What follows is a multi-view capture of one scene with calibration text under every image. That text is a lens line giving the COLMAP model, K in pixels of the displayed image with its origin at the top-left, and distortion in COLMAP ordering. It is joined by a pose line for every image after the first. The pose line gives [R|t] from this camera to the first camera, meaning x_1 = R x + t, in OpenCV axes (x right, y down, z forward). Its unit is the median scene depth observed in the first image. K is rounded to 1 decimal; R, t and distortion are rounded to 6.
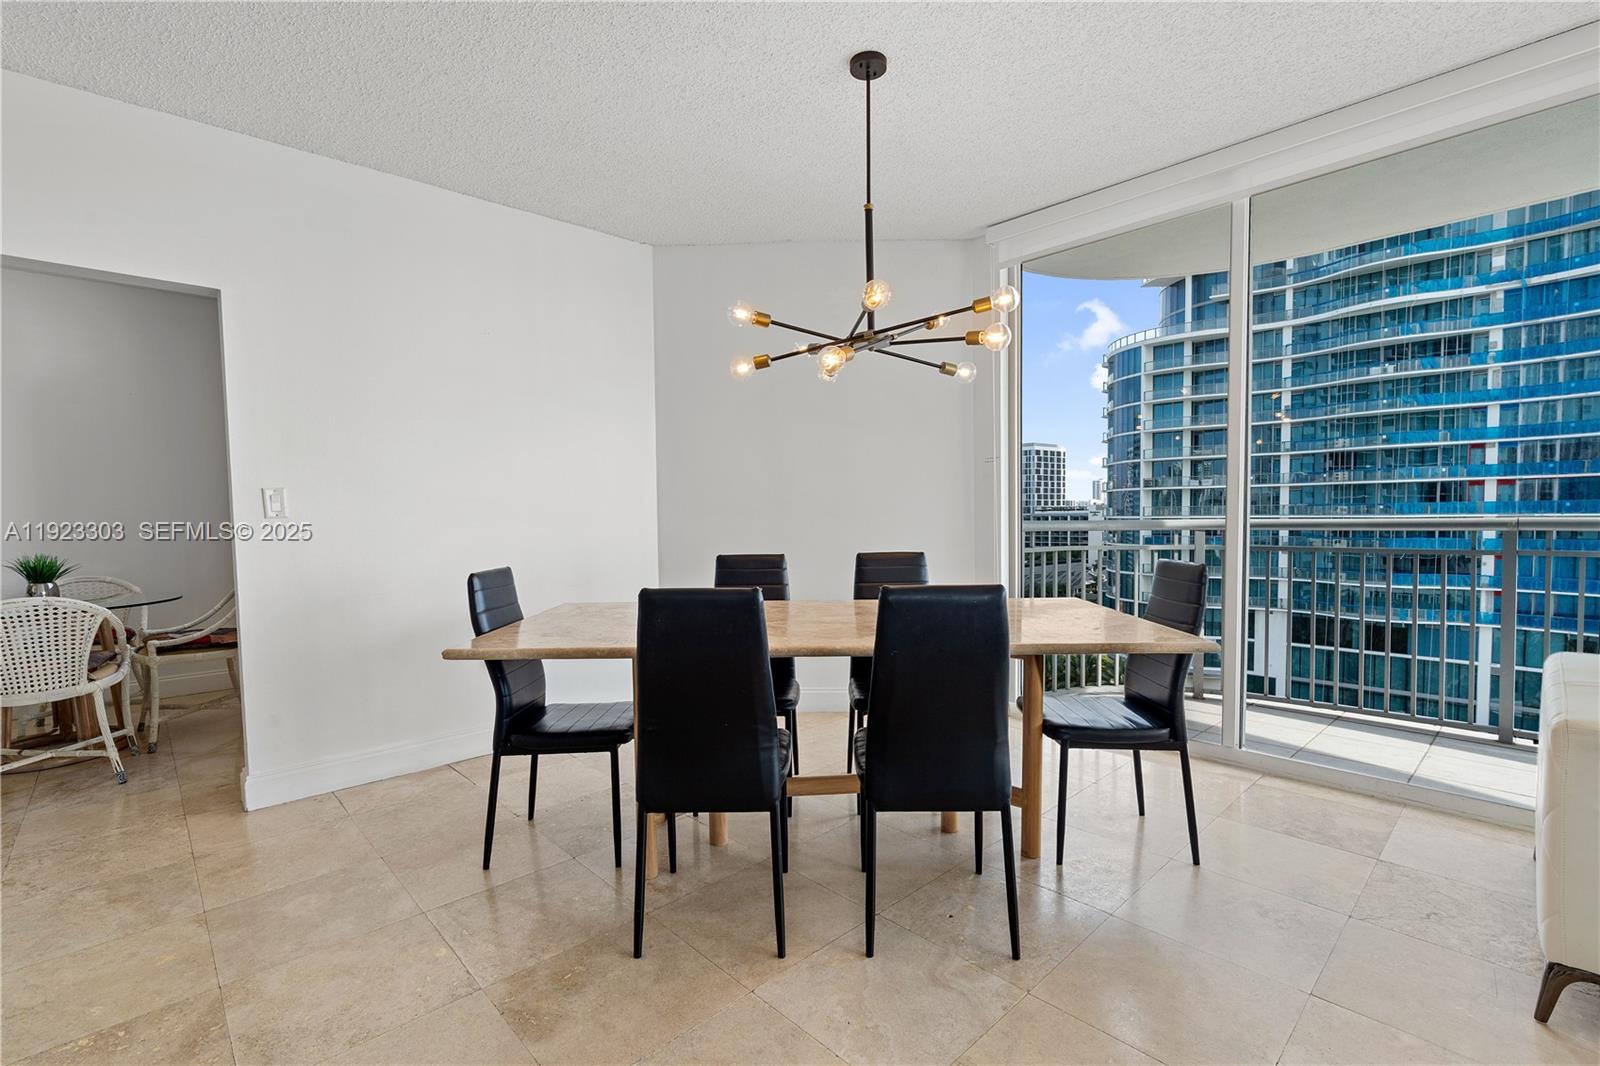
lens RADIAL K [[710.5, 0, 801.7], [0, 710.5, 538.2], [0, 0, 1]] dist [-0.003043, 0.002214]
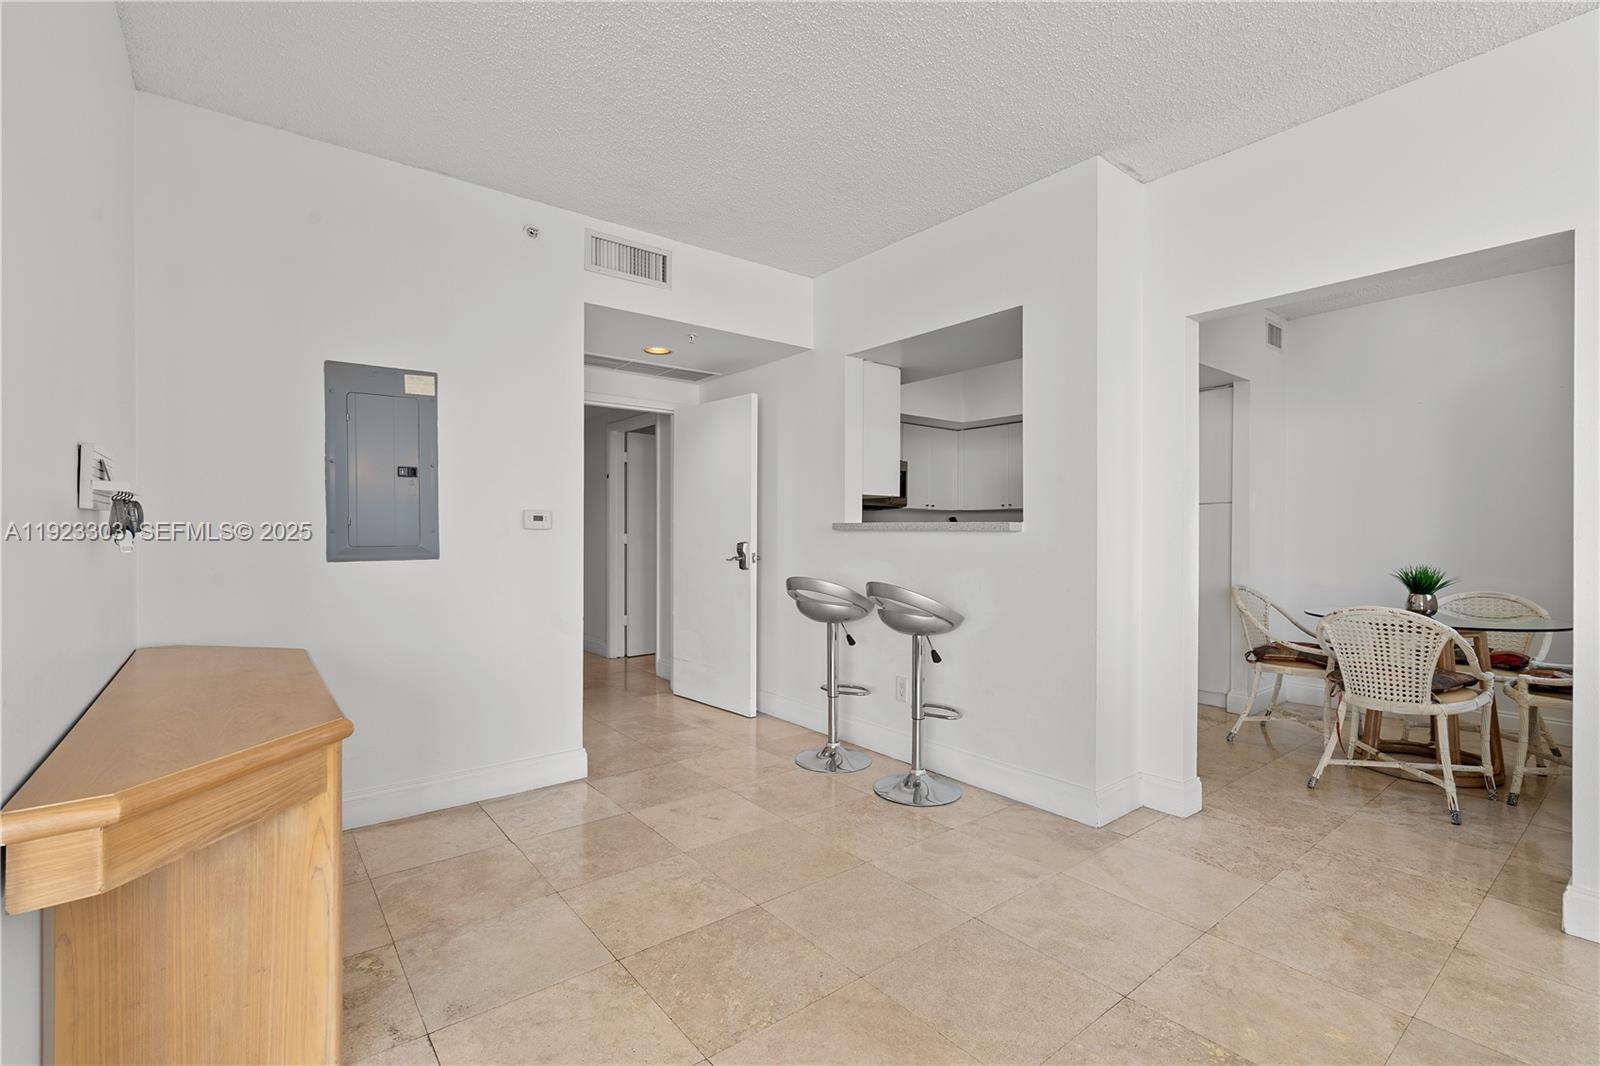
lens RADIAL K [[710.5, 0, 801.6], [0, 710.5, 540.0], [0, 0, 1]] dist [-0.003043, 0.002214]
pose [[-0.095766, 0.022671, -0.995146, 0.010880], [-0.037889, 0.998933, 0.026404, -0.007183], [0.994682, 0.040234, -0.094805, 0.249135]]
